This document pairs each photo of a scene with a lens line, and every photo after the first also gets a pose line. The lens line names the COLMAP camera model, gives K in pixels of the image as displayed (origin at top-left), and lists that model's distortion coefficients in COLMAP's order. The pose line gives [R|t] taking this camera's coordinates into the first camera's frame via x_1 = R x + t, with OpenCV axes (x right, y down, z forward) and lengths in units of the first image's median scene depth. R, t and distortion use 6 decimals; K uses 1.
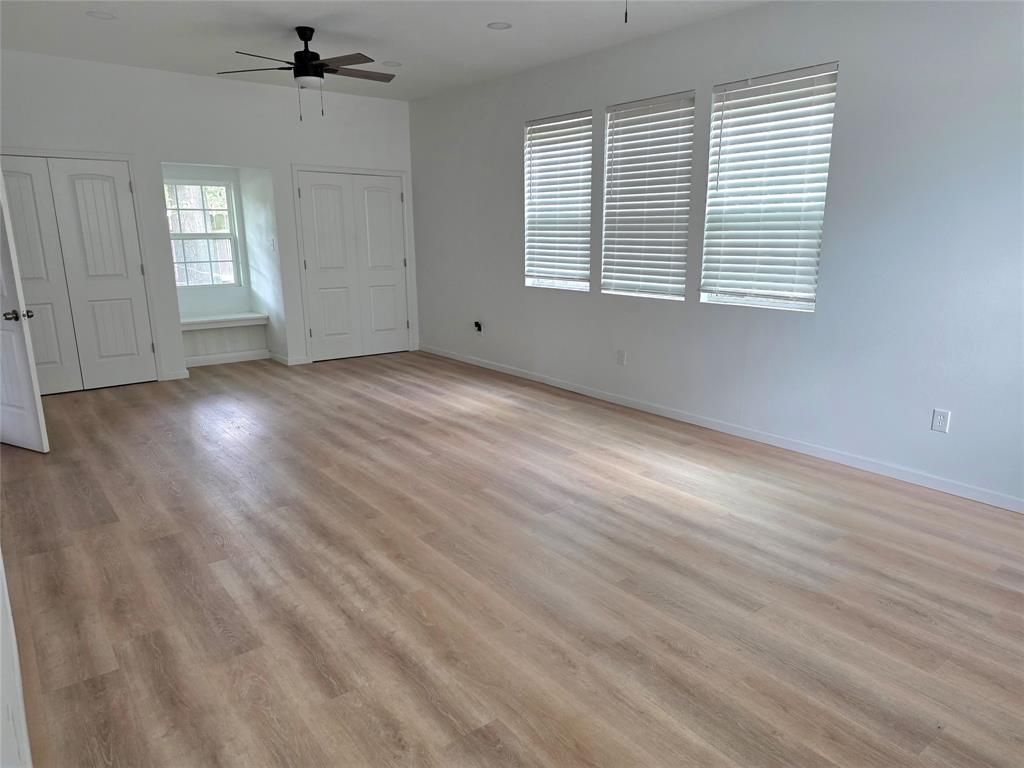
lens RADIAL K [[672.6, 0, 512.0], [0, 672.6, 384.0], [0, 0, 1]] dist [0.033269, -0.000665]
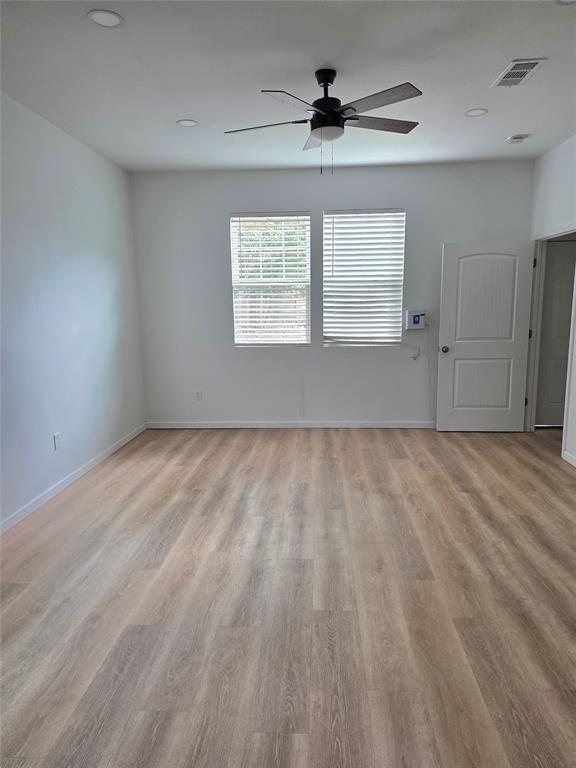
lens RADIAL K [[554.1, 0, 288.0], [0, 554.1, 384.0], [0, 0, 1]] dist [0.002278, -0.000042]
pose [[-0.764032, -0.091776, 0.638617, -0.561082], [0.161887, 0.930894, 0.327458, -0.439852], [-0.624538, 0.353572, -0.696376, 1.864605]]
